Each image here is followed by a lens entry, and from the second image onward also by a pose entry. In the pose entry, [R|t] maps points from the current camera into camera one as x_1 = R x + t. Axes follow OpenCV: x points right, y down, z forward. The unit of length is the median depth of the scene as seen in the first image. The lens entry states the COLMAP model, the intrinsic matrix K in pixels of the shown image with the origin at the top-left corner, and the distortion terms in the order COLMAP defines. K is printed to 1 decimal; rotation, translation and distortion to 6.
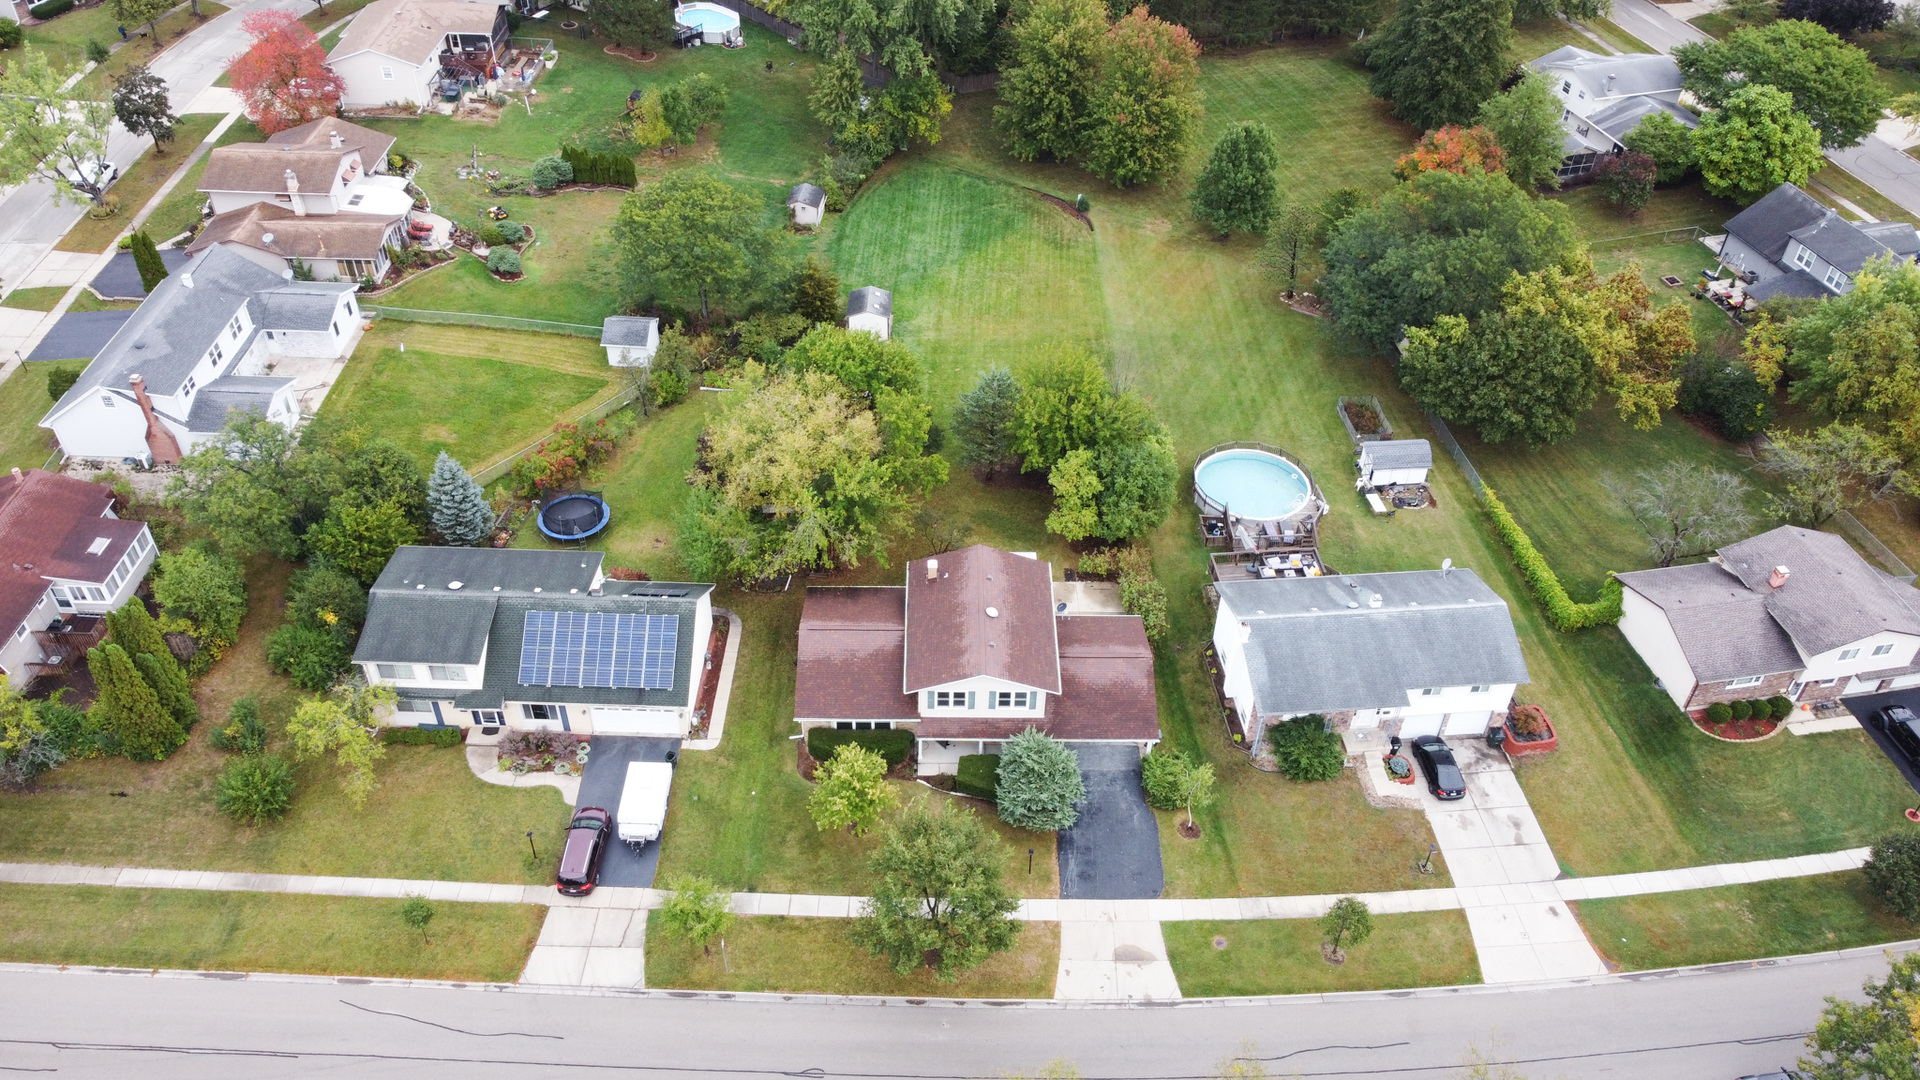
lens RADIAL K [[1462.2, 0, 933.4], [0, 1462.2, 536.4], [0, 0, 1]] dist [-0.004276, 0.000439]
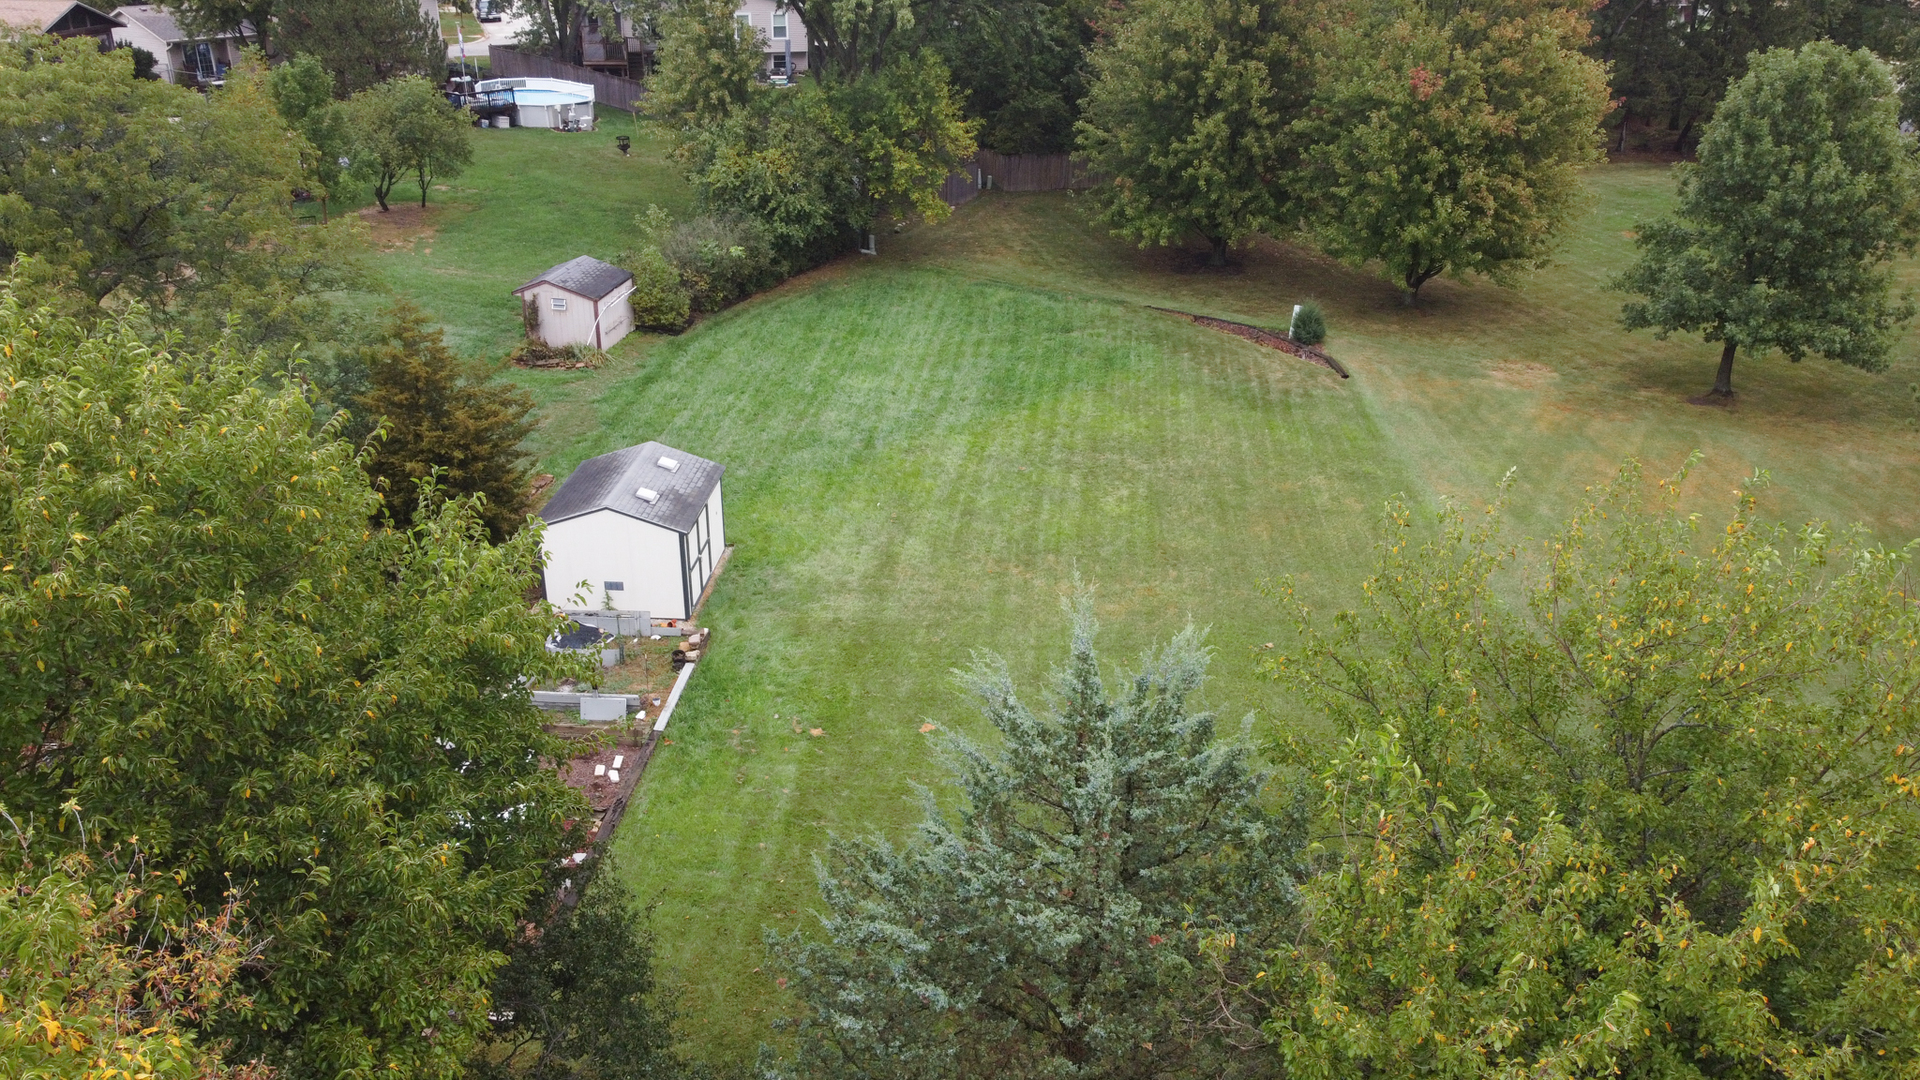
lens RADIAL K [[1499.8, 0, 912.3], [0, 1499.8, 498.7], [0, 0, 1]] dist [-0.011431, -0.012723]
pose [[0.997785, 0.016735, -0.064381, 0.039320], [-0.035130, 0.954432, -0.296354, -0.101336], [0.056488, 0.297959, 0.952906, 0.998031]]
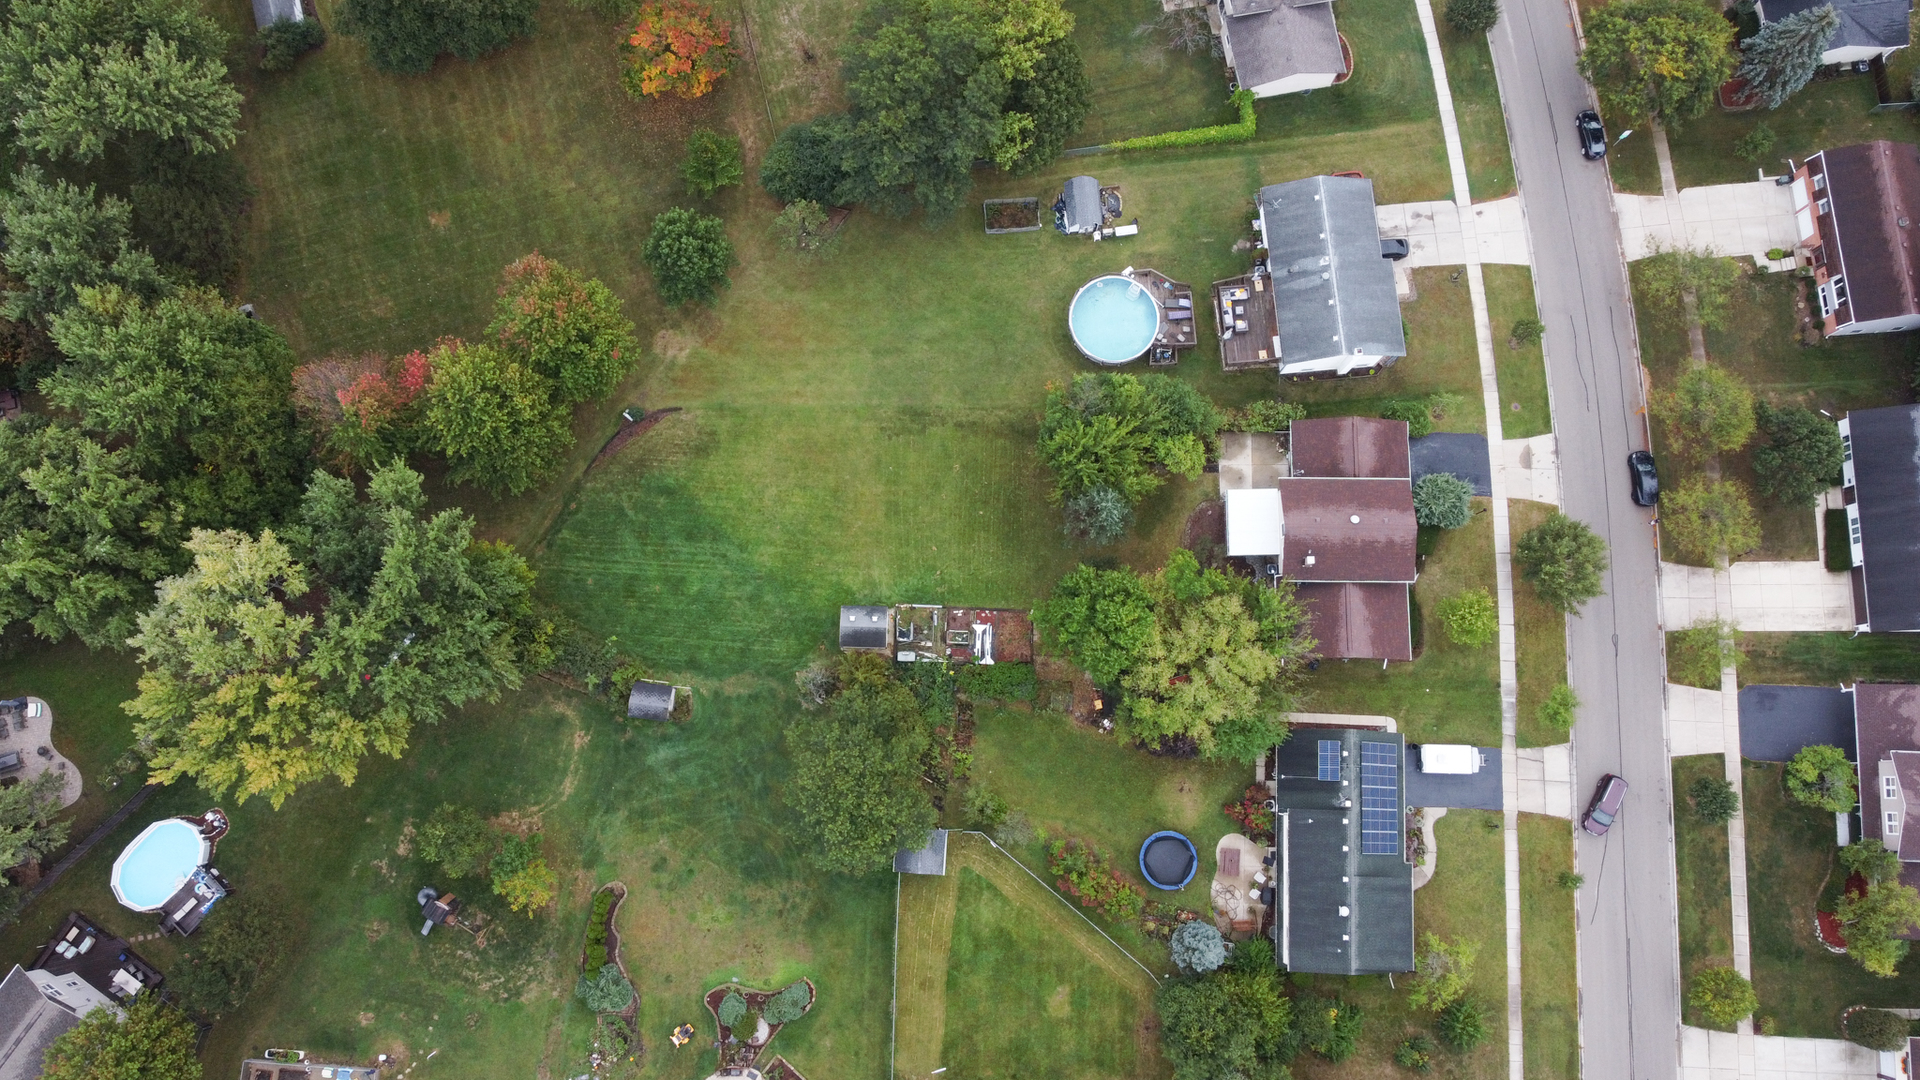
lens RADIAL K [[1462.2, 0, 933.4], [0, 1462.2, 536.4], [0, 0, 1]] dist [-0.004276, 0.000439]
pose [[0.004097, -0.987984, 0.154504, -0.195057], [0.653334, 0.119615, 0.747561, -1.266191], [-0.757059, 0.097880, 0.645974, 0.381494]]
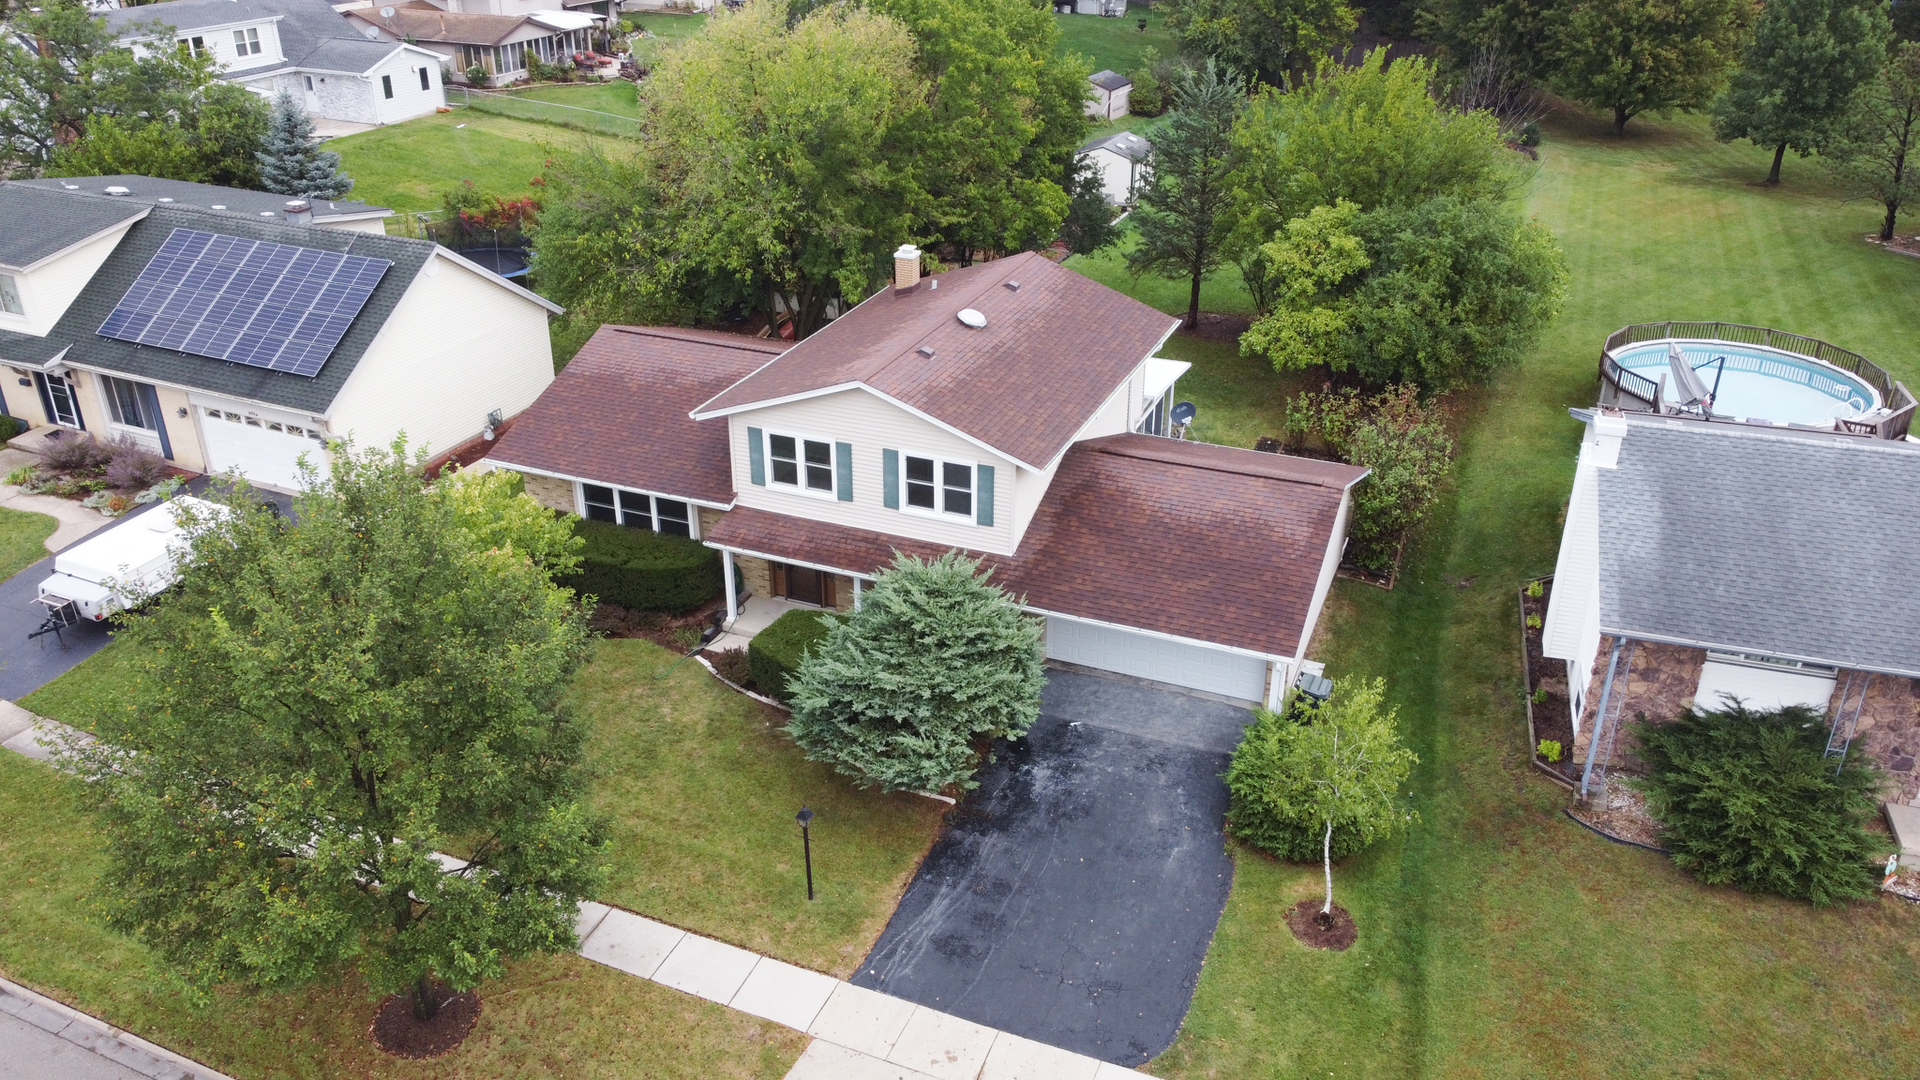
lens RADIAL K [[1462.2, 0, 933.4], [0, 1462.2, 536.4], [0, 0, 1]] dist [-0.004276, 0.000439]
pose [[0.920589, 0.165790, -0.353596, 0.184325], [-0.243645, 0.951421, -0.188242, 0.188577], [0.305210, 0.259445, 0.916262, 0.607672]]
